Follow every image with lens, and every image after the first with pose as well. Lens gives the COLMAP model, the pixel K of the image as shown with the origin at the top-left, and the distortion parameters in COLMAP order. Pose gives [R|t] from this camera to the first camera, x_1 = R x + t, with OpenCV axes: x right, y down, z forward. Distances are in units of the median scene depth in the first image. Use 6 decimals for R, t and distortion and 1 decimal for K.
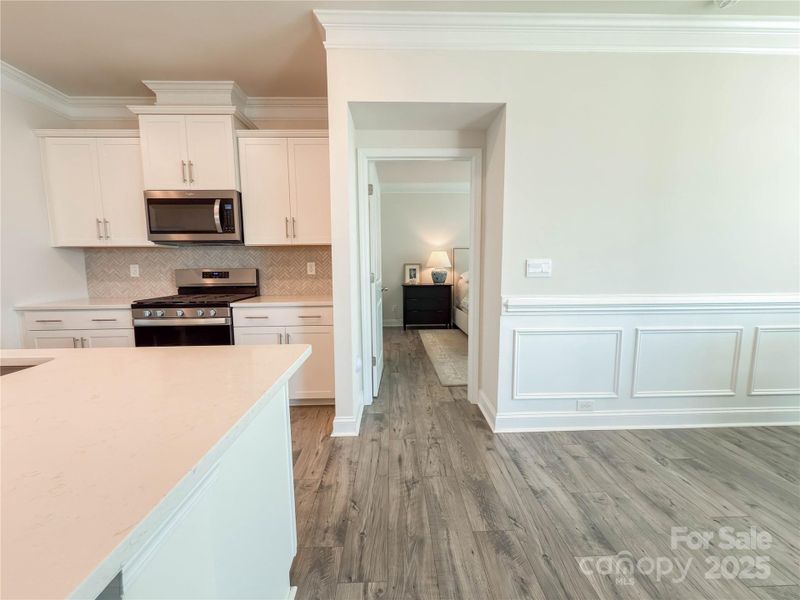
lens RADIAL K [[319.1, 0, 400.0], [0, 319.1, 300.0], [0, 0, 1]] dist [-0.000845, 0.000178]
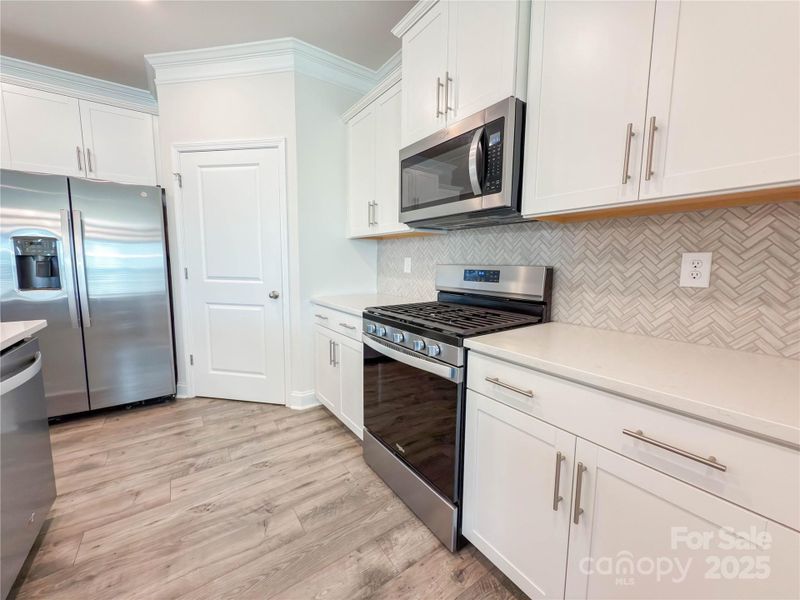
lens RADIAL K [[319.1, 0, 400.0], [0, 319.1, 300.0], [0, 0, 1]] dist [-0.000845, 0.000178]
pose [[0.553129, 0.112737, -0.825432, -0.190301], [-0.102087, 0.992507, 0.067146, -0.065447], [0.826817, 0.047126, 0.560494, 0.618823]]
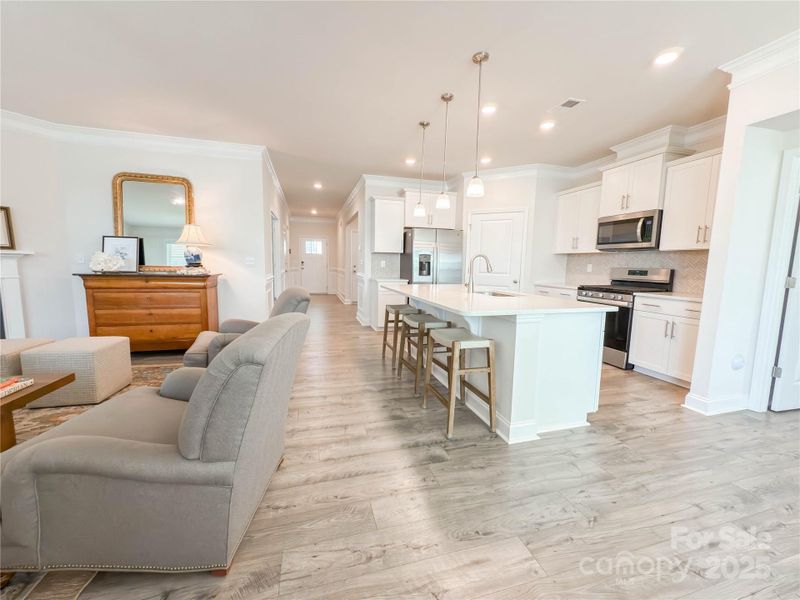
lens RADIAL K [[319.1, 0, 400.0], [0, 319.1, 300.0], [0, 0, 1]] dist [-0.000845, 0.000178]
pose [[0.246498, 0.124944, -0.961055, 0.542322], [-0.123558, 0.987614, 0.096705, 0.032536], [0.961235, 0.094909, 0.258883, -0.335908]]
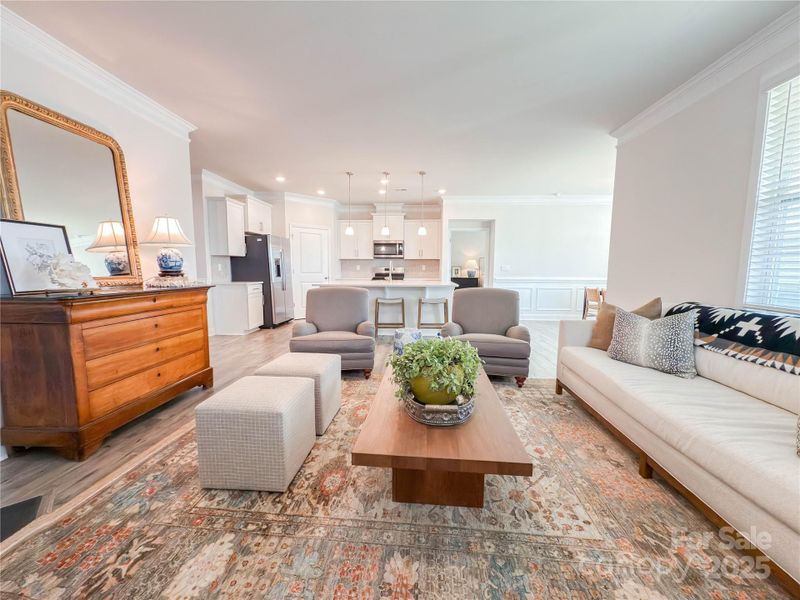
lens RADIAL K [[321.2, 0, 400.0], [0, 321.2, 300.0], [0, 0, 1]] dist [-0.000659, -0.000156]
pose [[0.996749, 0.020345, -0.077964, -0.305723], [-0.020766, 0.999774, -0.004586, 0.213990], [0.077853, 0.006190, 0.996946, -1.925619]]
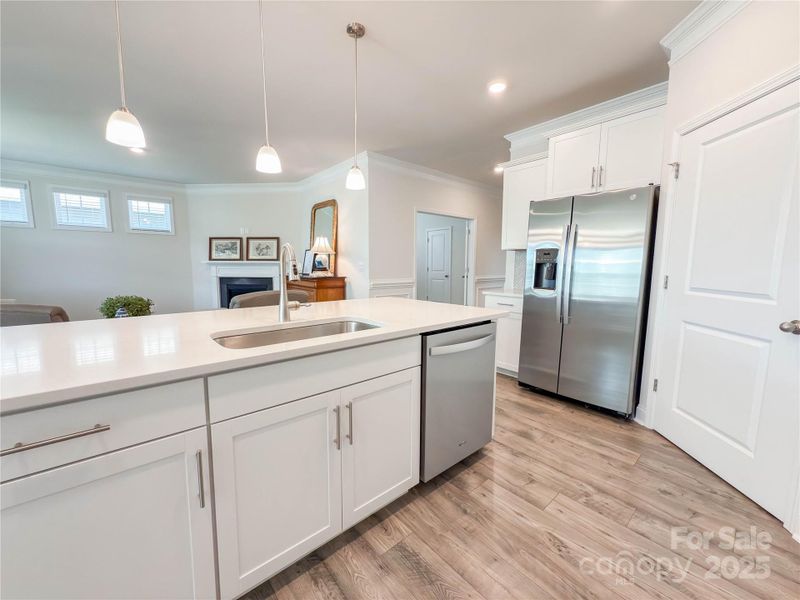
lens RADIAL K [[319.1, 0, 400.0], [0, 319.1, 300.0], [0, 0, 1]] dist [-0.000845, 0.000178]
pose [[-0.772803, 0.075566, -0.630131, -0.329355], [-0.065578, 0.978063, 0.197717, -0.086379], [0.631249, 0.194119, -0.750895, 0.814273]]
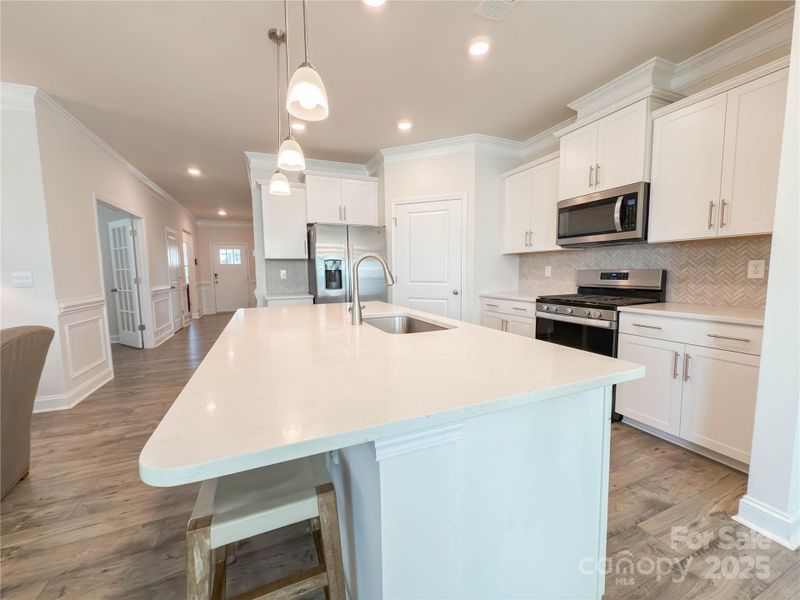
lens RADIAL K [[319.1, 0, 400.0], [0, 319.1, 300.0], [0, 0, 1]] dist [-0.000845, 0.000178]
pose [[0.365540, 0.088693, -0.926560, 0.093143], [-0.089351, 0.994196, 0.059917, -0.007770], [0.926497, 0.060887, 0.371343, 0.058913]]
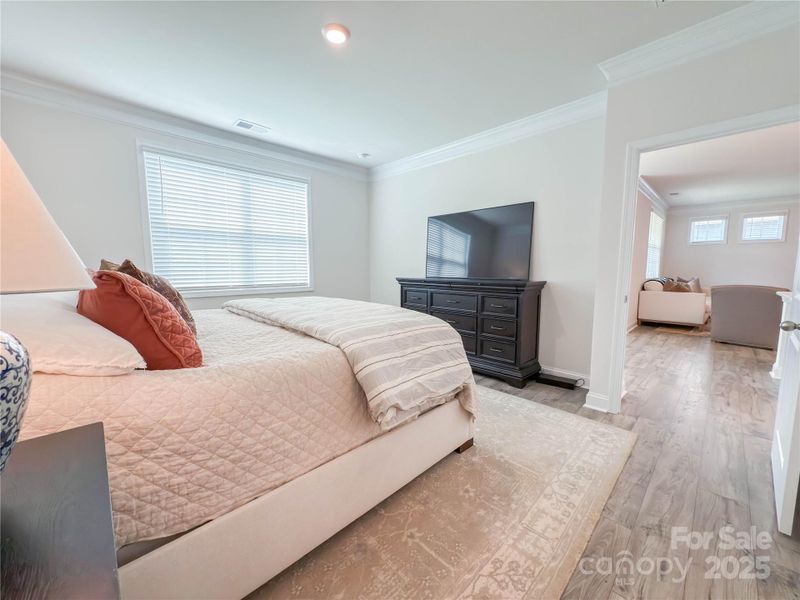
lens RADIAL K [[321.2, 0, 400.0], [0, 321.2, 300.0], [0, 0, 1]] dist [-0.000659, -0.000156]
pose [[-0.684057, -0.053948, 0.727430, -0.009649], [0.090761, 0.983216, 0.158267, -0.215239], [-0.723760, 0.174287, -0.667680, 2.112703]]
